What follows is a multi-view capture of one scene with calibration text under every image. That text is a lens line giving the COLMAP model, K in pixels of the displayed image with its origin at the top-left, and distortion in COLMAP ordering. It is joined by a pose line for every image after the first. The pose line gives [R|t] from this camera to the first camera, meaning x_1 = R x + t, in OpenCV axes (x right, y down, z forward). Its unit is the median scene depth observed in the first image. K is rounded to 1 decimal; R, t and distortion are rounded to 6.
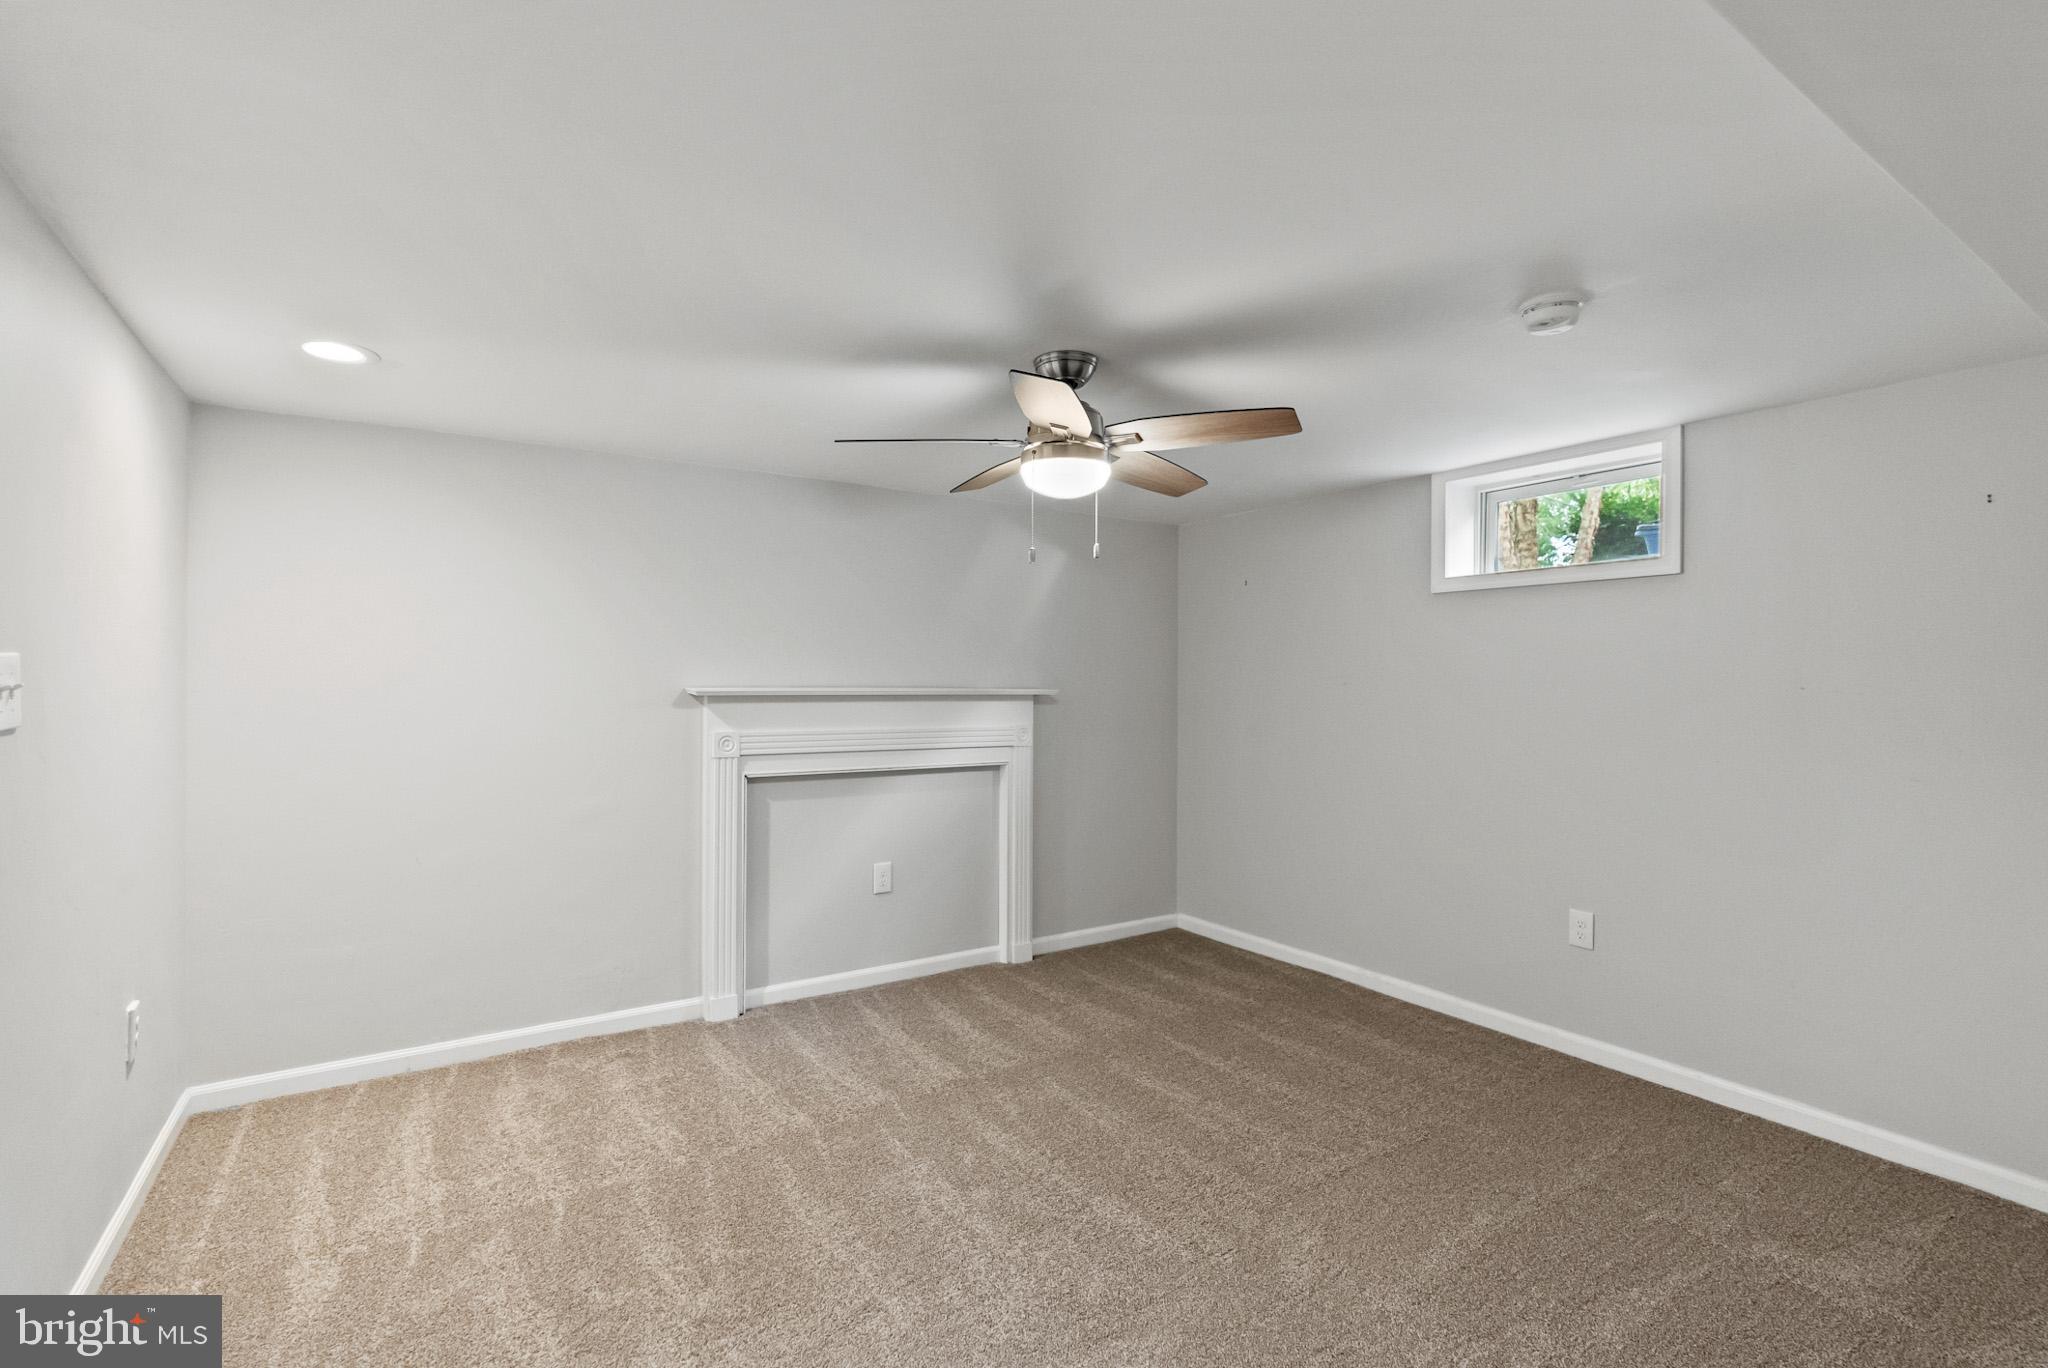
lens RADIAL K [[932.5, 0, 1020.0], [0, 932.5, 694.4], [0, 0, 1]] dist [-0.001460, 0.000192]
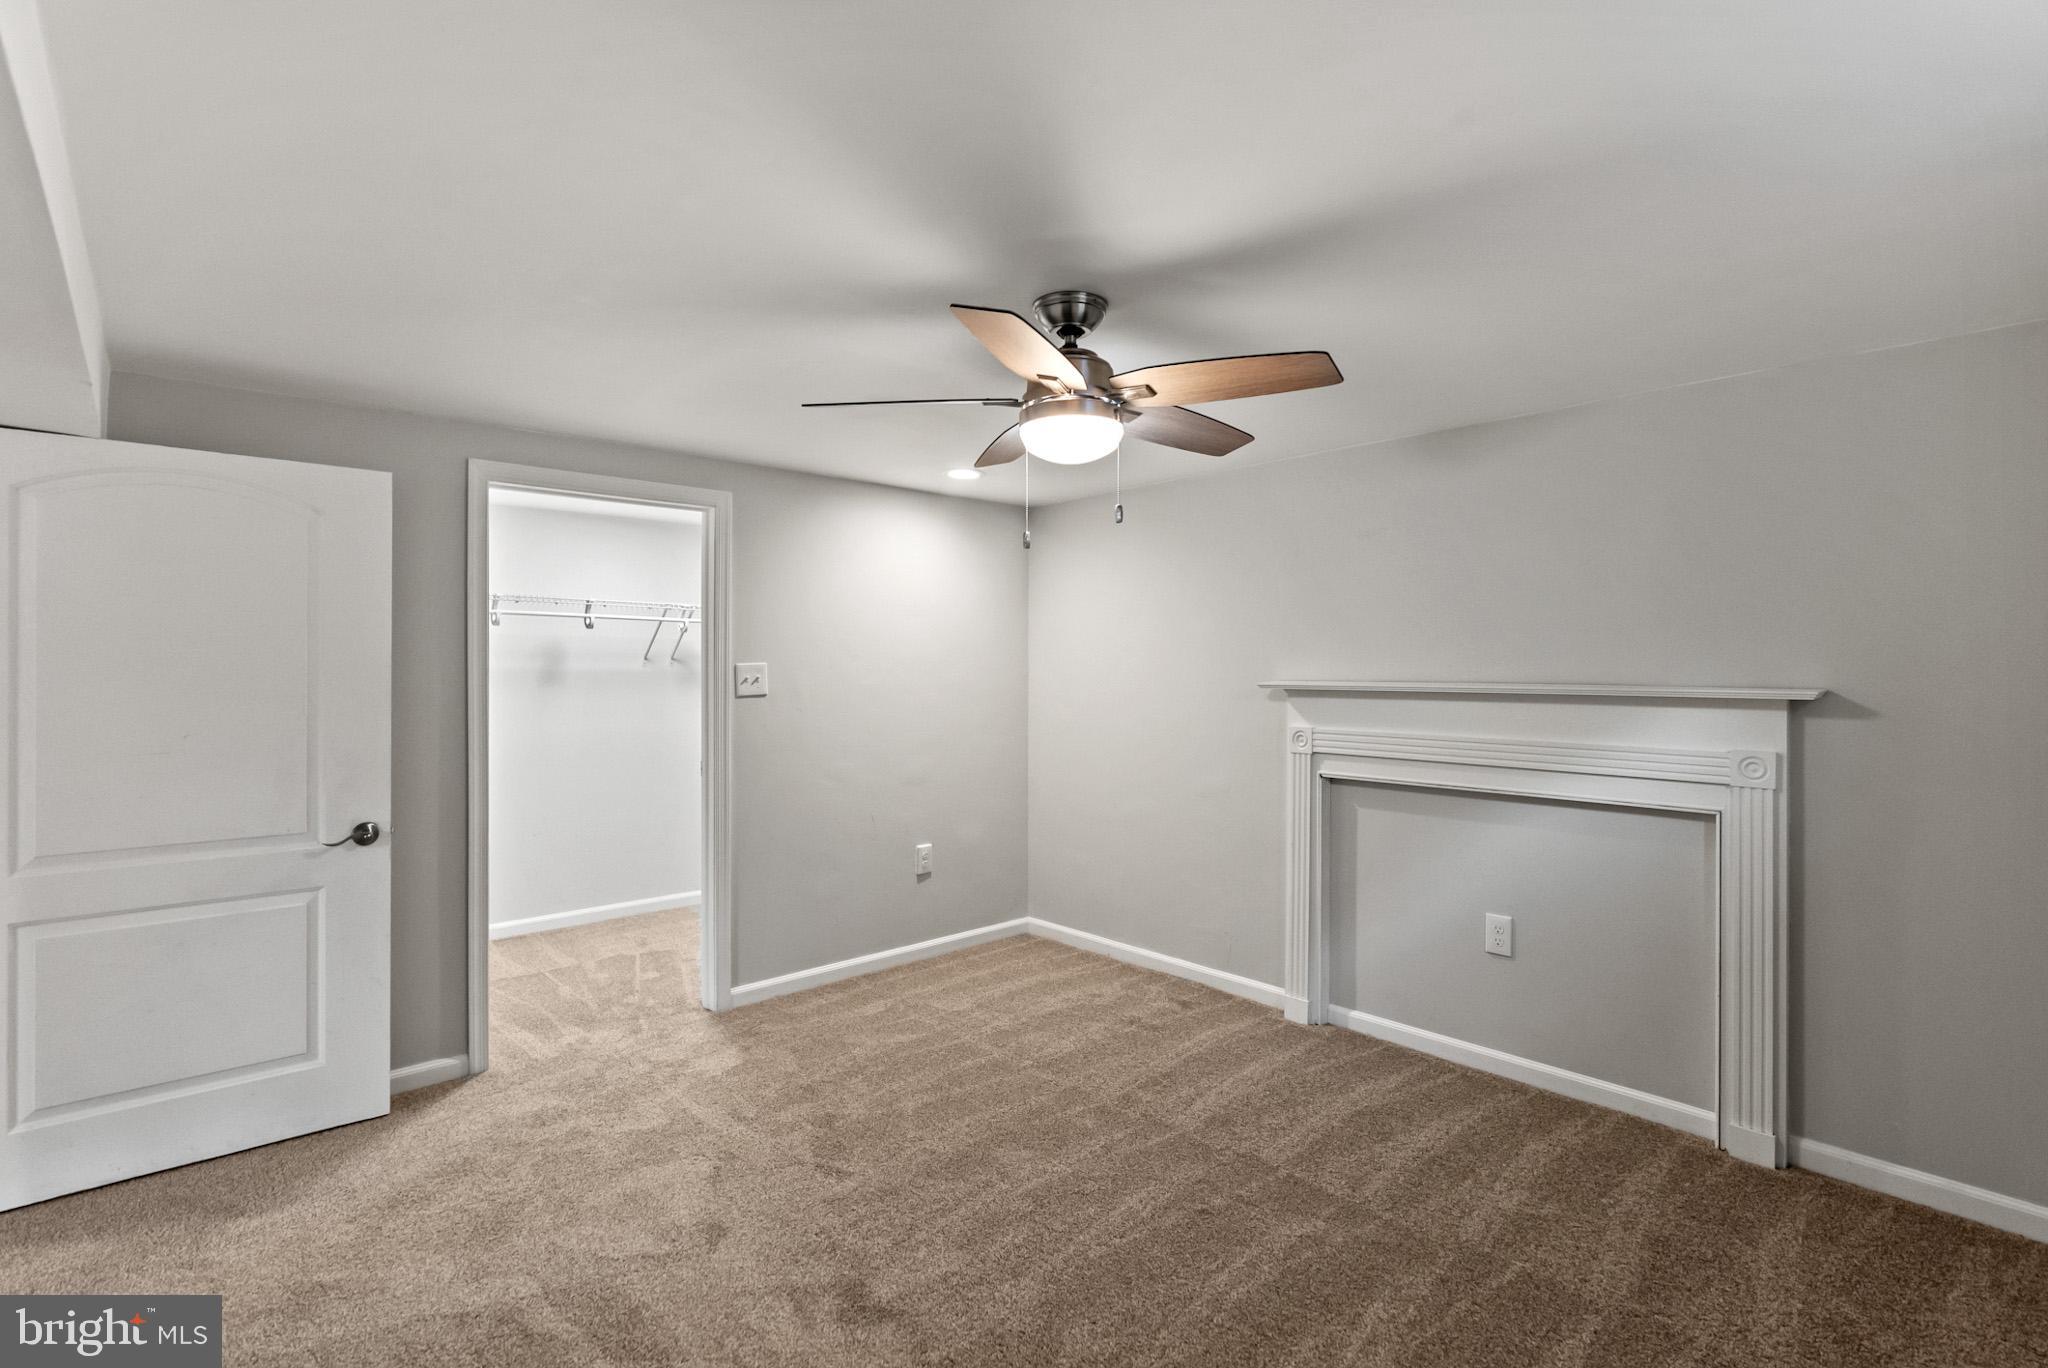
lens RADIAL K [[949.5, 0, 1024.0], [0, 949.5, 684.0], [0, 0, 1]] dist [-0.011566, 0.005204]
pose [[0.154686, 0.012319, -0.987887, 0.618499], [-0.009306, 0.999896, 0.011012, -0.013202], [0.987920, 0.007490, 0.154785, 0.562505]]
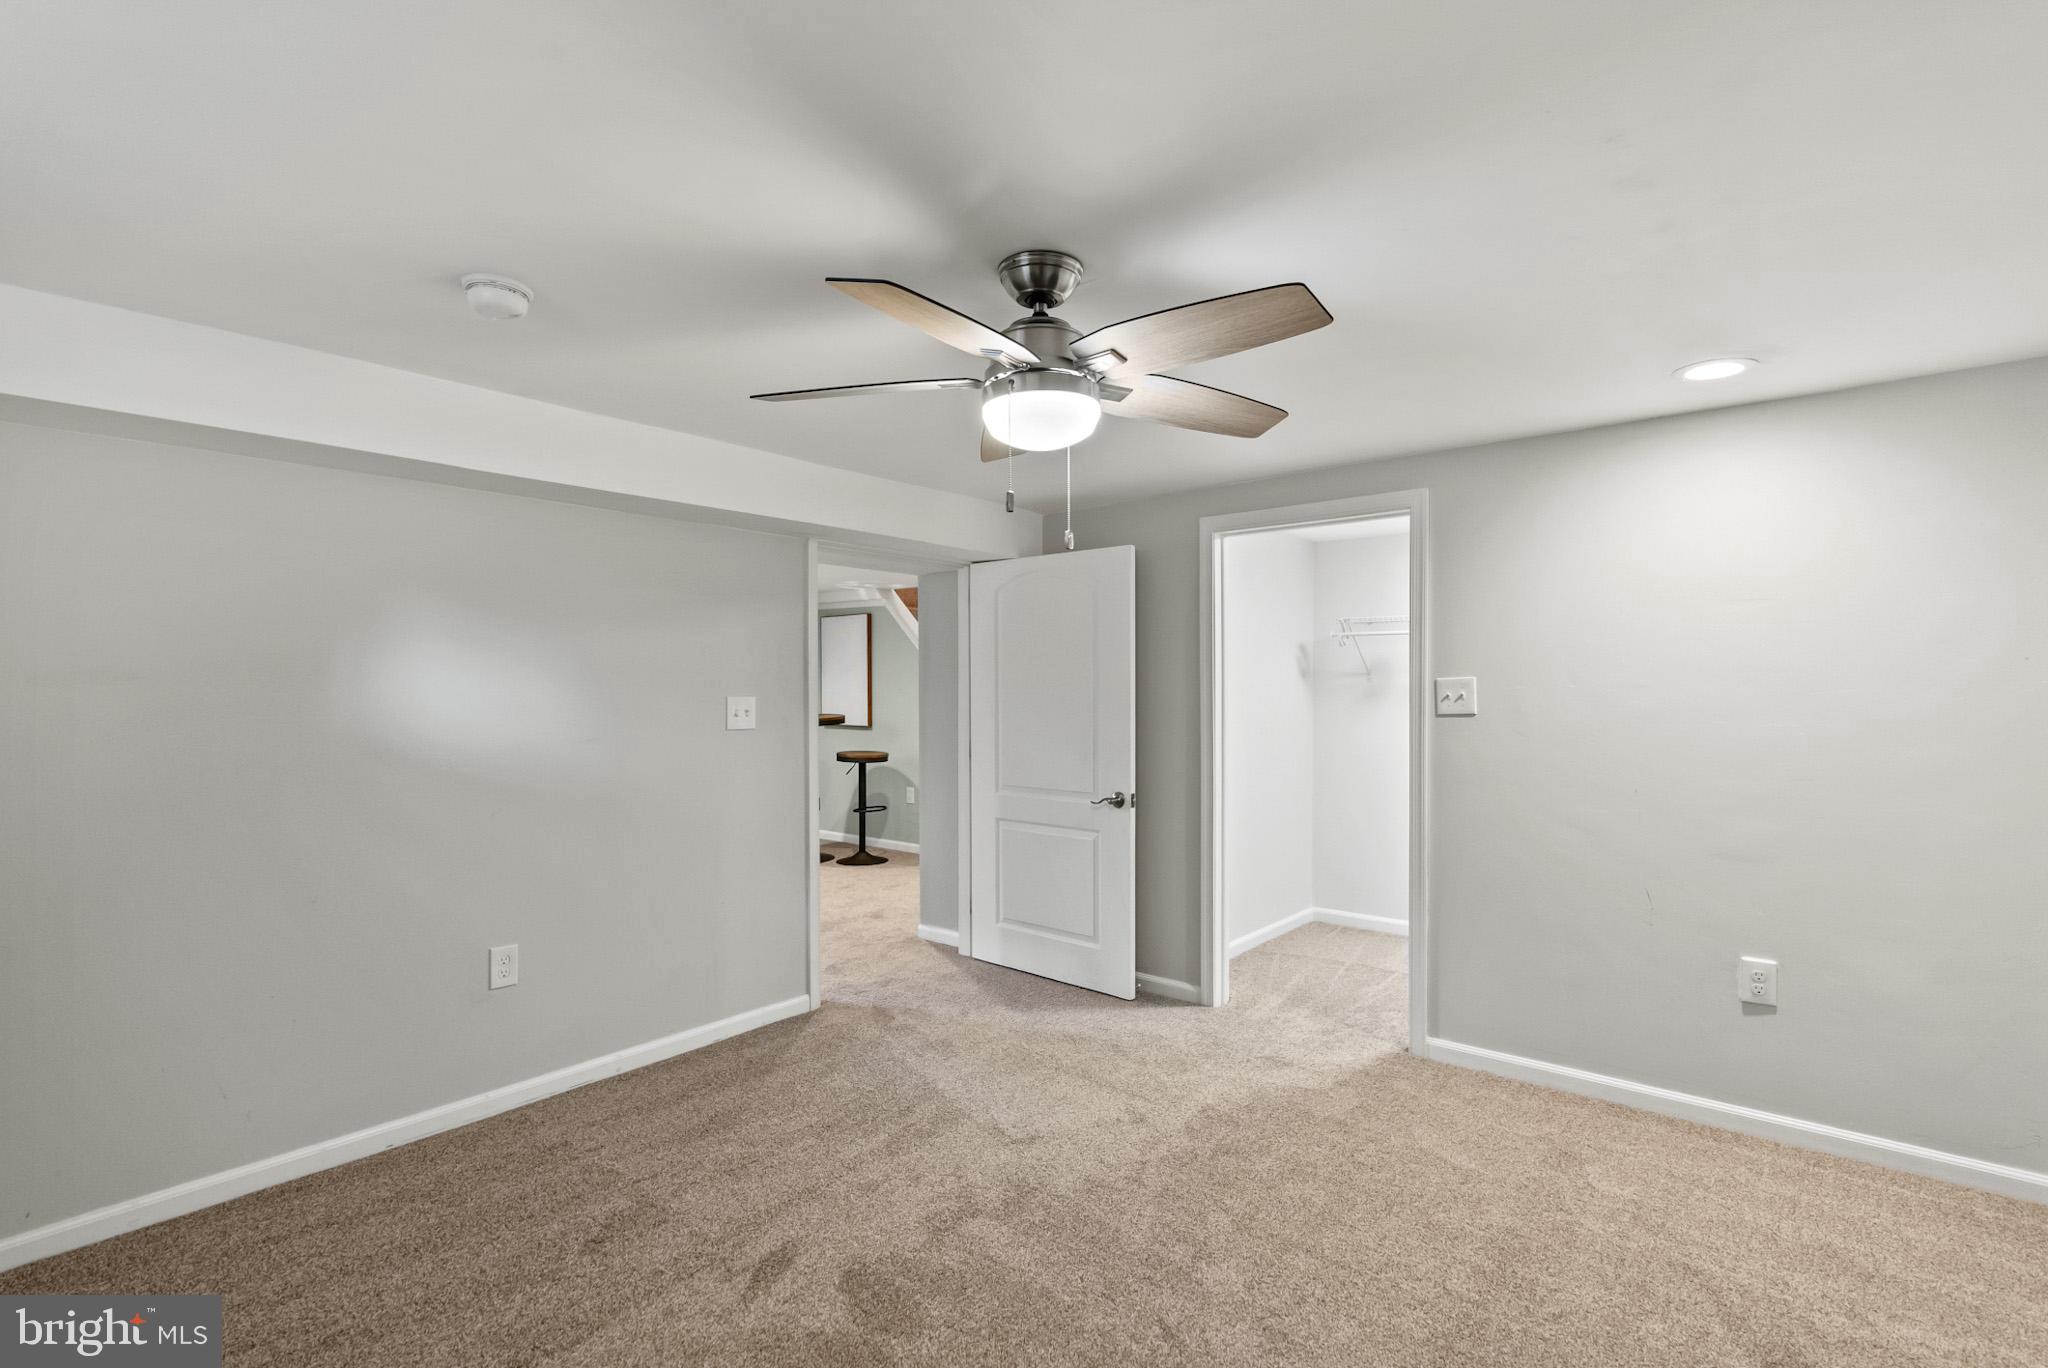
lens RADIAL K [[939.9, 0, 1019.9], [0, 939.9, 725.2], [0, 0, 1]] dist [0.002230, 0.000441]
pose [[-0.958262, 0.009607, -0.285731, 0.199058], [-0.004012, 0.998885, 0.047040, -0.017144], [0.285865, 0.046223, -0.957155, 1.178684]]
